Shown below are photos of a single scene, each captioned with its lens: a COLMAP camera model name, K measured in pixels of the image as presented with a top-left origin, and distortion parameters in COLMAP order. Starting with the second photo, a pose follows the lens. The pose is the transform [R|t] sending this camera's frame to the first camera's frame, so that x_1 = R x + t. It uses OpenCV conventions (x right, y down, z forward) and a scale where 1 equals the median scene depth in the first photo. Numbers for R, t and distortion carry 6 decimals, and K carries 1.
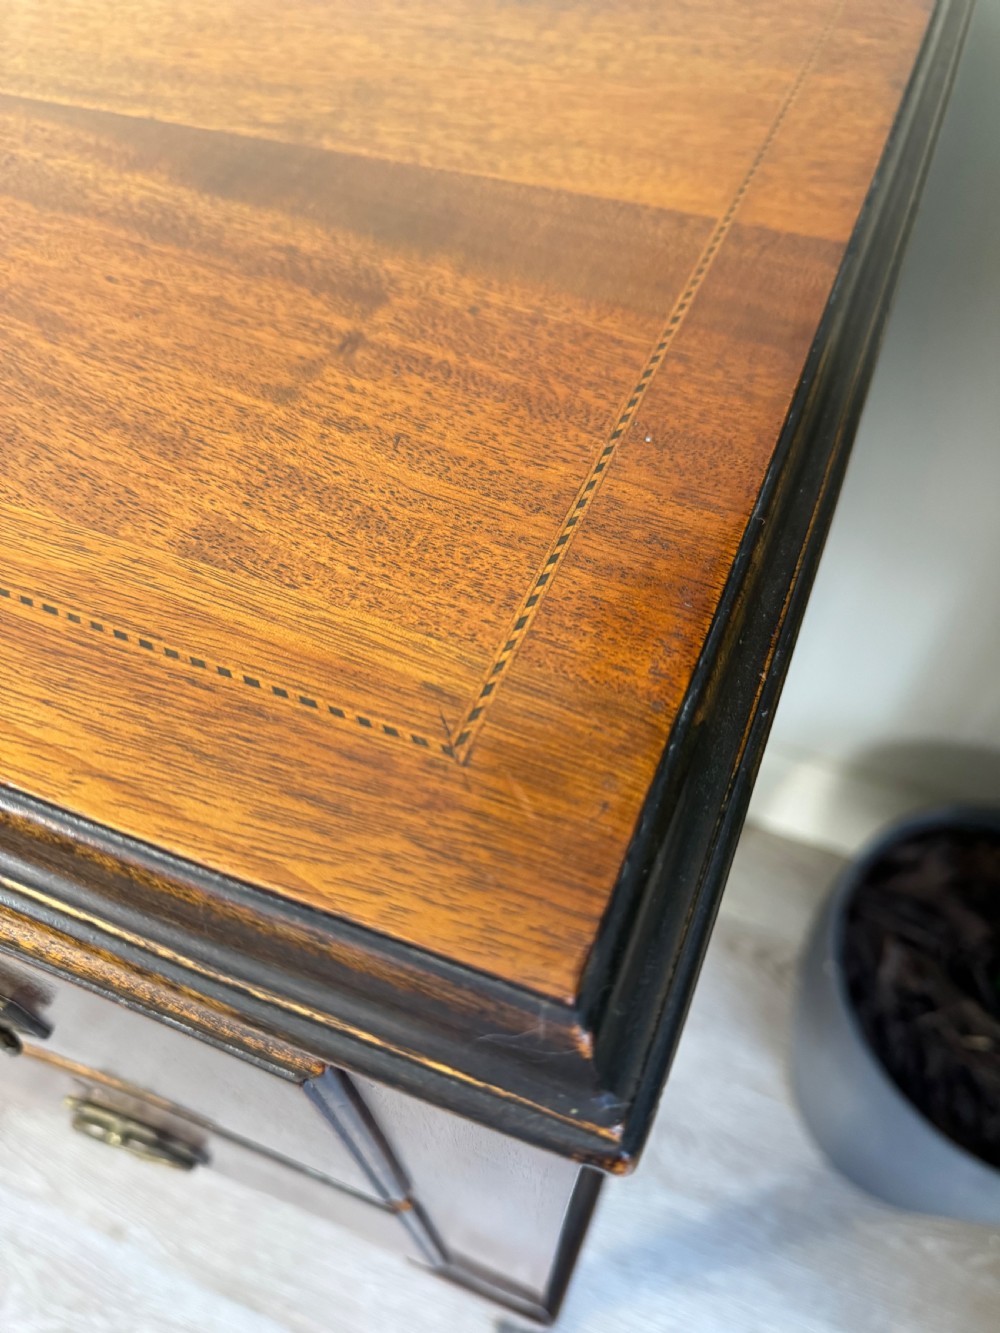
lens RADIAL K [[1015.9, 0, 524.3], [0, 1015.9, 677.8], [0, 0, 1]] dist [-0.055748, 0.010004]
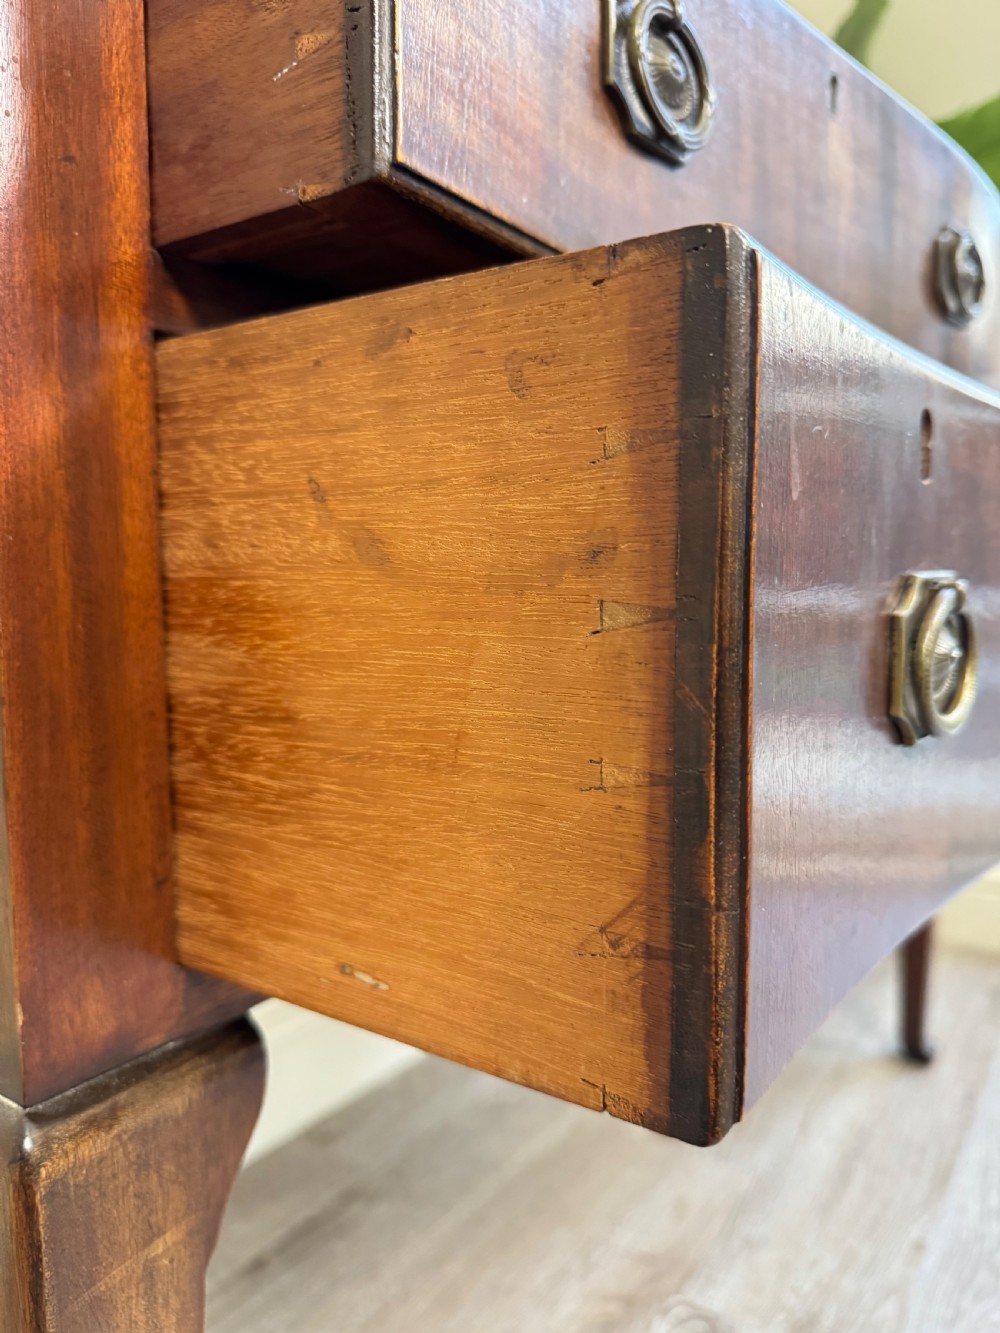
lens RADIAL K [[1015.9, 0, 509.9], [0, 1015.9, 673.9], [0, 0, 1]] dist [-0.055748, 0.010004]
pose [[0.201438, -0.080992, 0.976147, -4.630924], [0.799789, 0.588931, -0.116181, -0.000486], [-0.565473, 0.804115, 0.183409, 1.875212]]
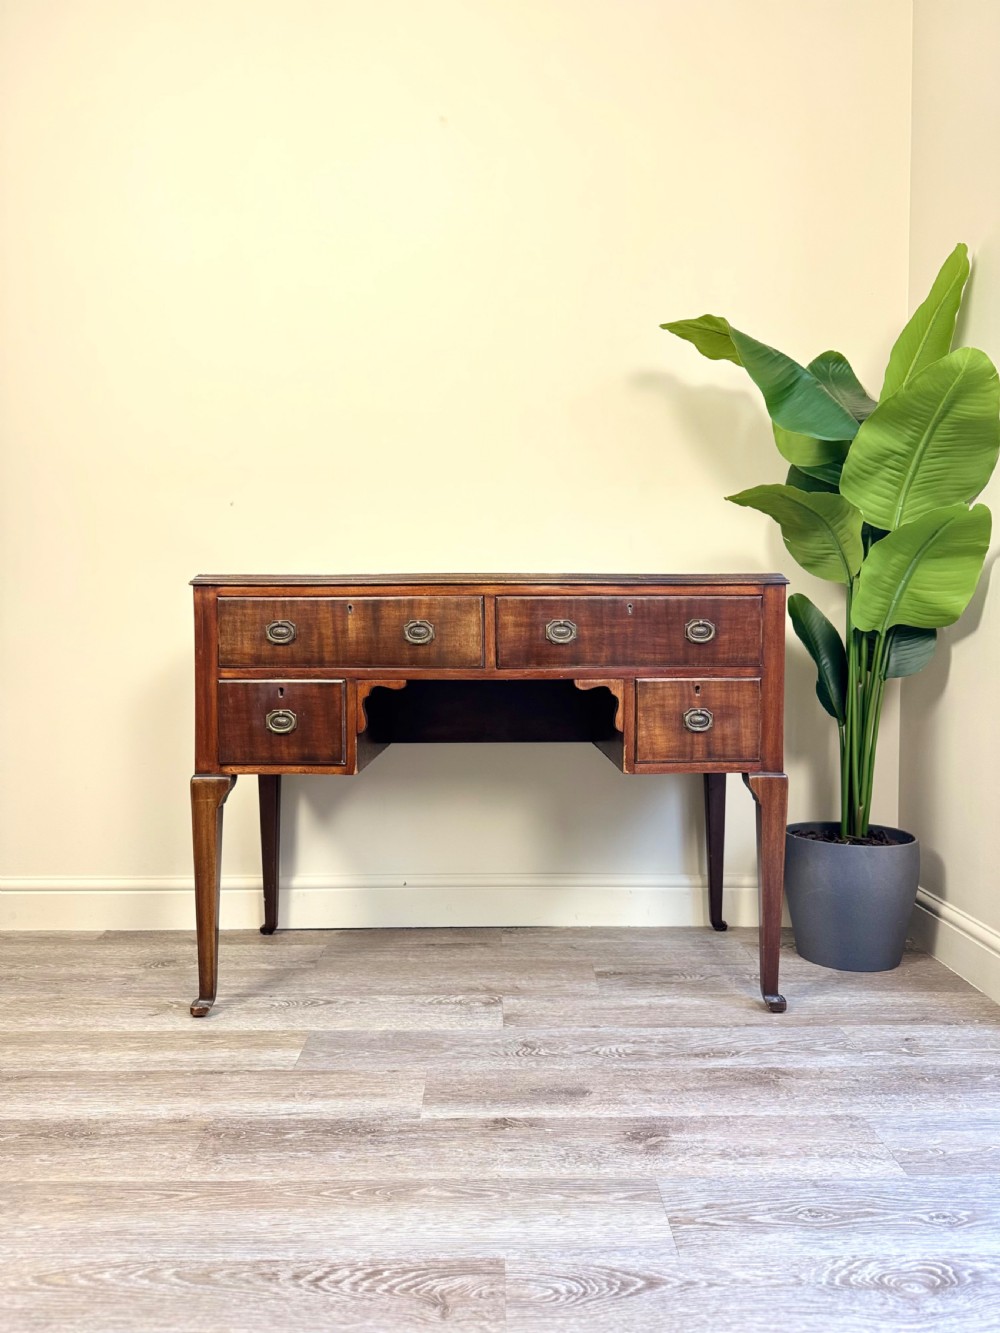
lens RADIAL K [[957.1, 0, 496.0], [0, 957.1, 653.8], [0, 0, 1]] dist [0.043578, -0.062401]
pose [[0.927083, 0.003182, 0.374844, -4.492015], [0.299246, 0.595965, -0.745170, 5.053435], [-0.225765, 0.803004, 0.551556, -2.407172]]
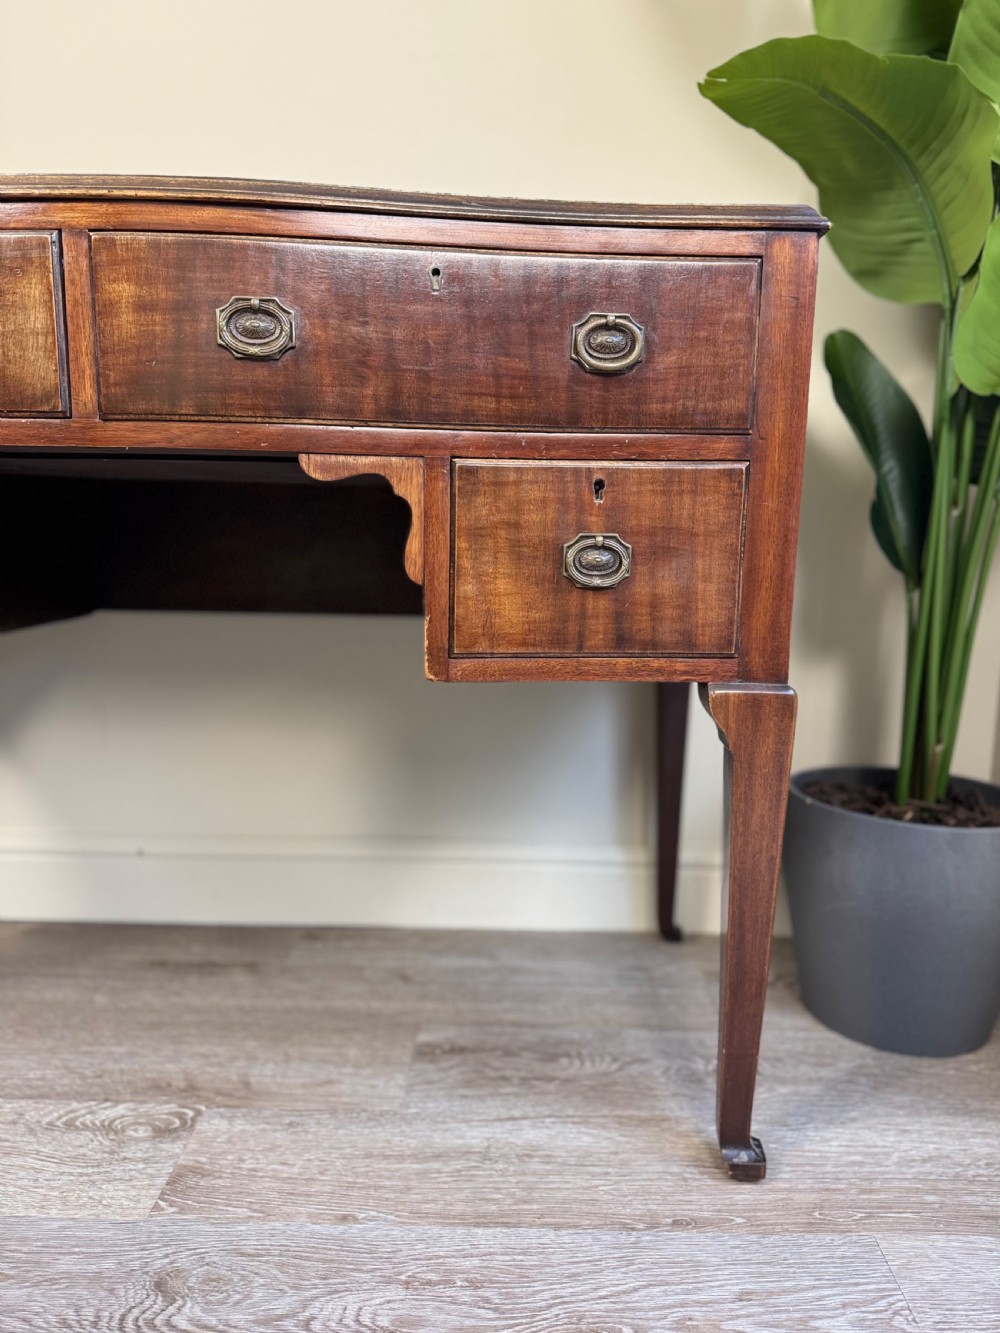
lens RADIAL K [[957.1, 0, 500.9], [0, 957.1, 672.6], [0, 0, 1]] dist [0.043578, -0.062401]
pose [[0.935574, -0.025808, 0.352186, -1.908171], [0.270564, 0.693287, -0.667944, 2.797654], [-0.226927, 0.720200, 0.655604, -0.192124]]
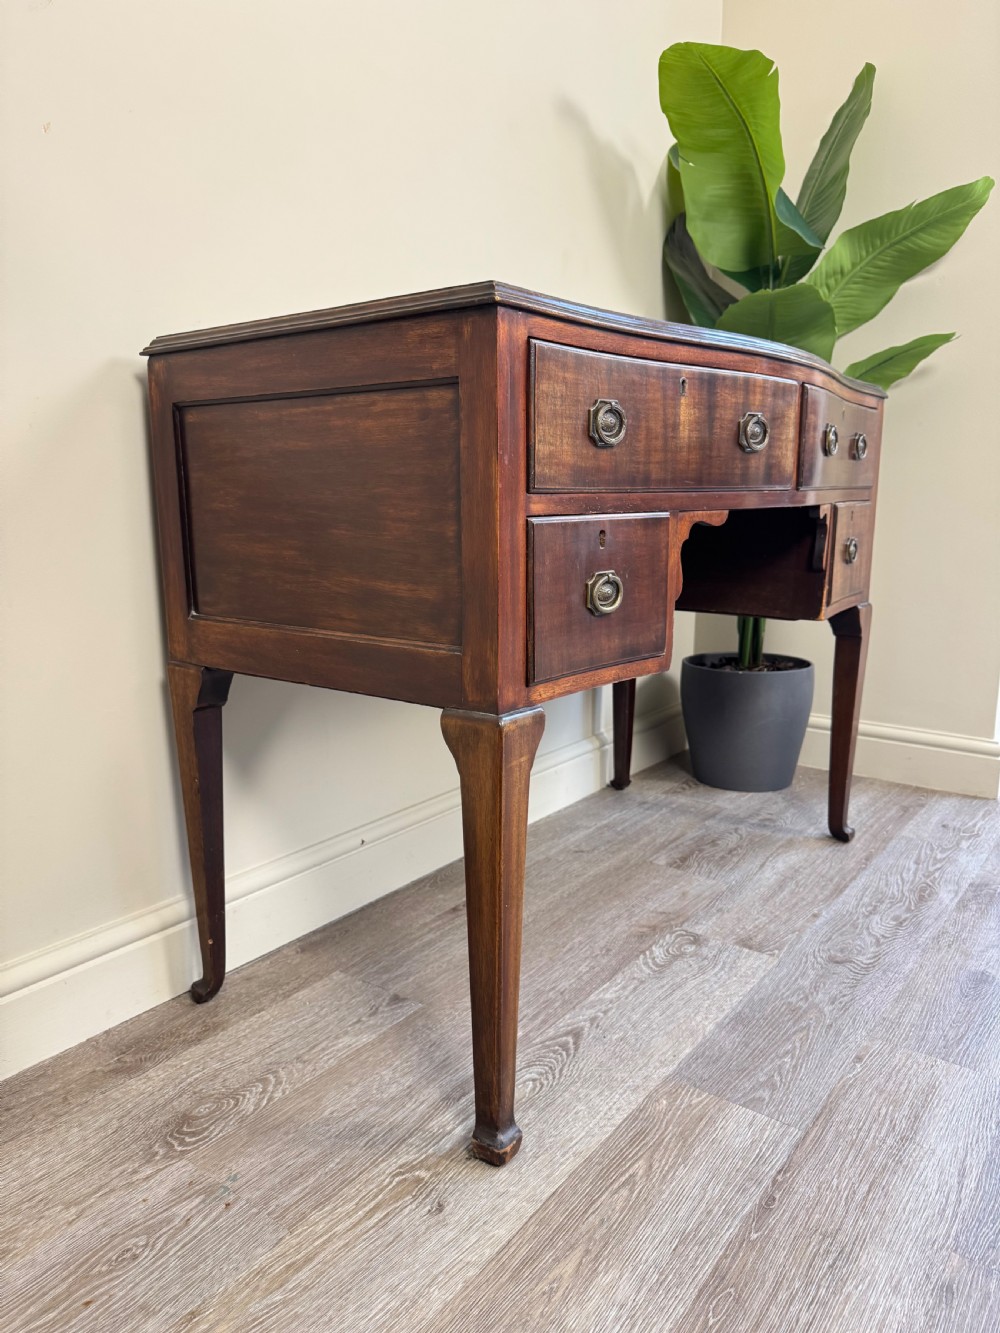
lens RADIAL K [[957.1, 0, 498.4], [0, 957.1, 673.1], [0, 0, 1]] dist [0.043578, -0.062401]
pose [[0.263522, -0.171651, 0.949259, -7.047396], [0.784101, 0.611317, -0.107131, 0.050603], [-0.561909, 0.772546, 0.295687, 1.470792]]
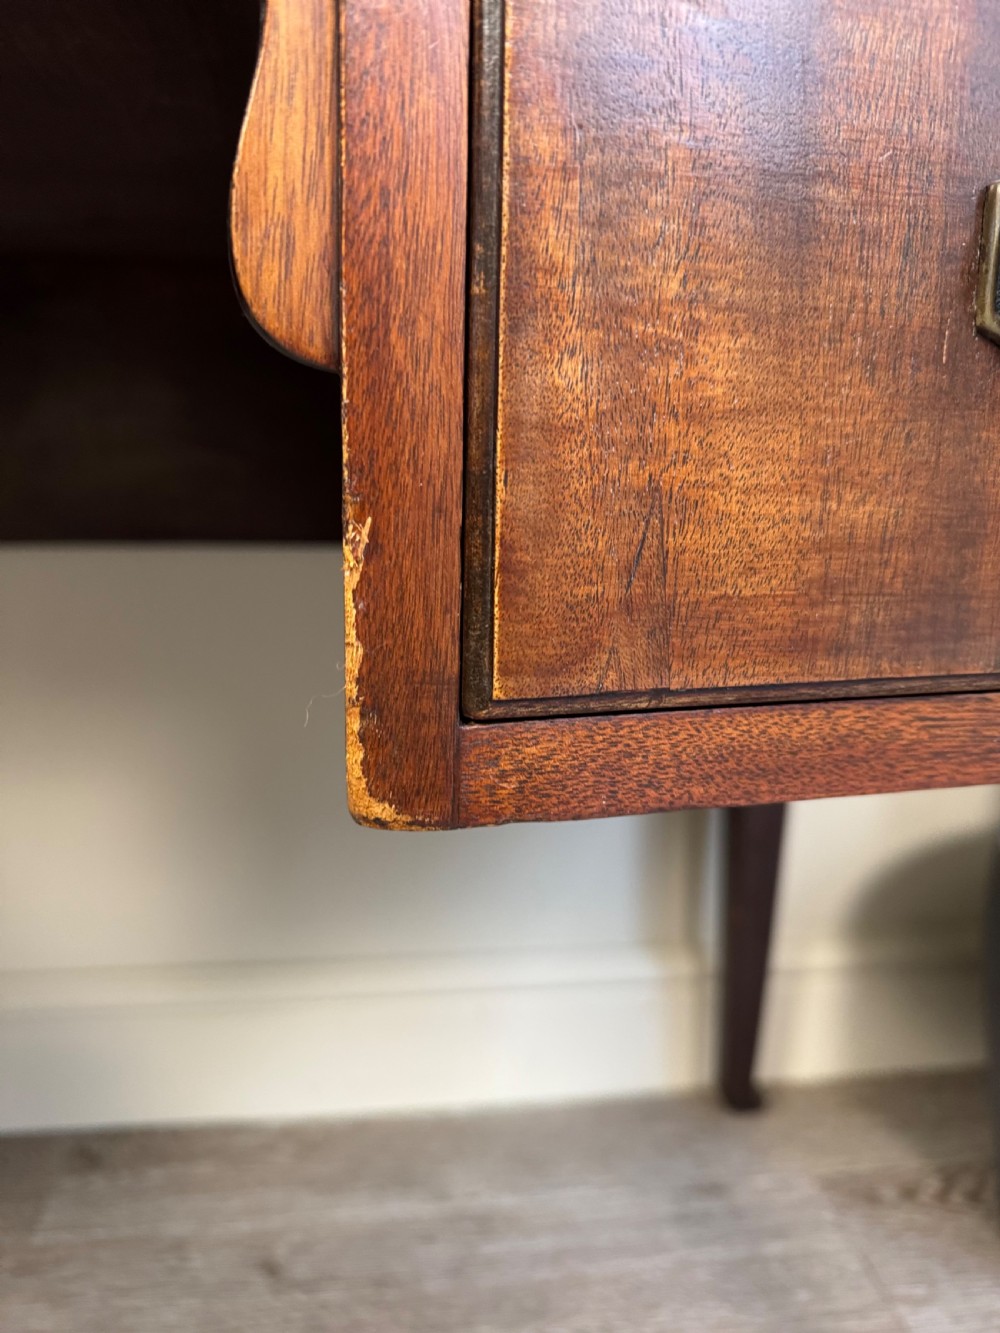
lens RADIAL K [[1015.9, 0, 486.2], [0, 1015.9, 683.8], [0, 0, 1]] dist [-0.055748, 0.010004]
pose [[0.874326, -0.087651, 0.477358, -1.306402], [0.382161, 0.730624, -0.565810, 1.080991], [-0.299175, 0.677130, 0.672301, 1.308618]]
